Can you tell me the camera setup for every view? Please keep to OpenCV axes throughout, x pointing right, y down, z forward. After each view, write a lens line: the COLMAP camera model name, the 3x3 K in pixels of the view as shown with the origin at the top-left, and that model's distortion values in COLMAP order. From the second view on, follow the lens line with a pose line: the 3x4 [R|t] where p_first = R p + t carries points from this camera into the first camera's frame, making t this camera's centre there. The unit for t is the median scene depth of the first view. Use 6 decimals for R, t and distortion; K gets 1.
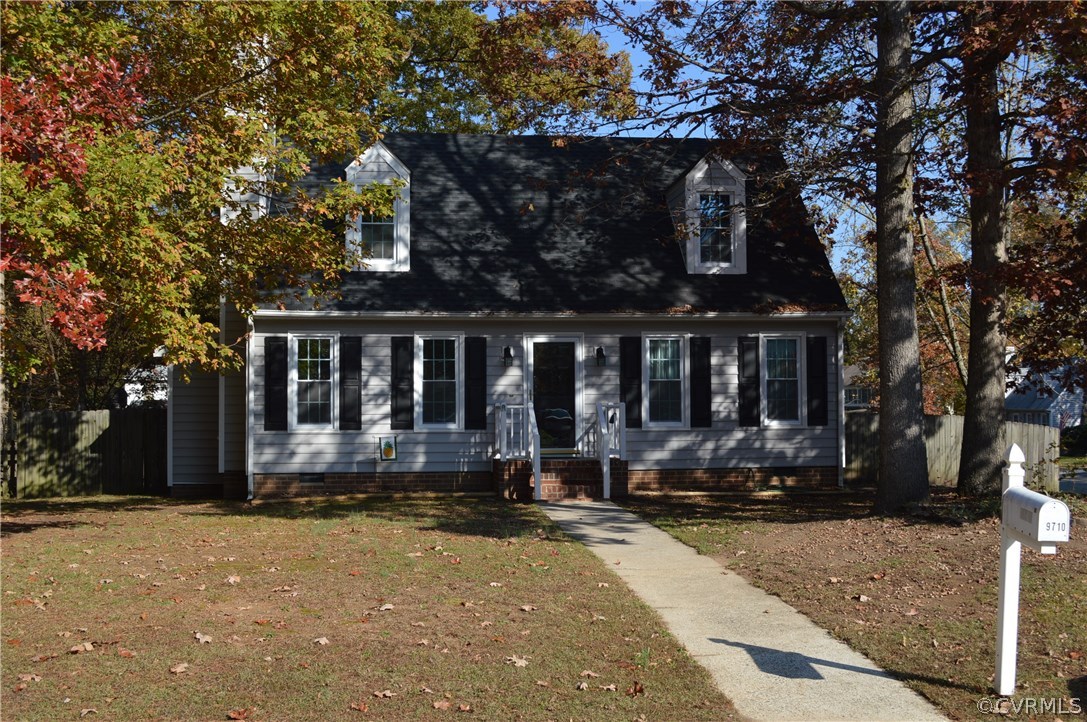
lens RADIAL K [[1175.6, 0, 543.0], [0, 1175.6, 362.7], [0, 0, 1]] dist [-0.012037, 0.000000]
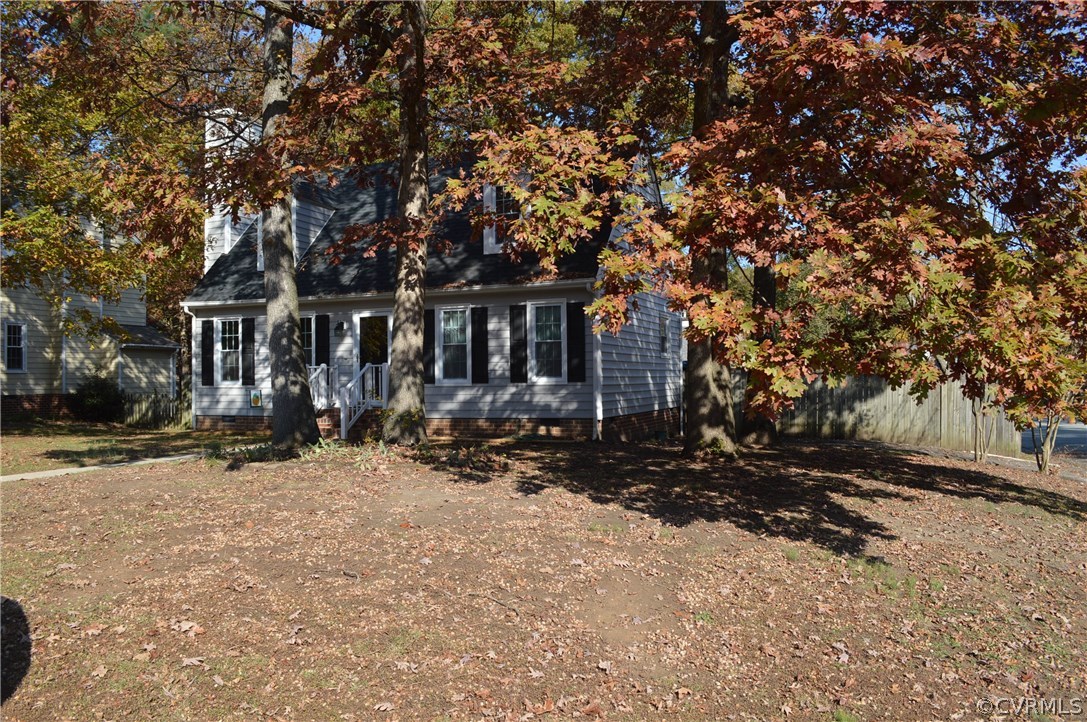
lens RADIAL K [[866.9, 0, 543.4], [0, 866.9, 361.2], [0, 0, 1]] dist [-0.083220, 0.012215]
pose [[0.877973, -0.014025, -0.478504, 0.609041], [0.023690, 0.999619, 0.014167, 0.021850], [0.478123, -0.023774, 0.877971, 0.264602]]
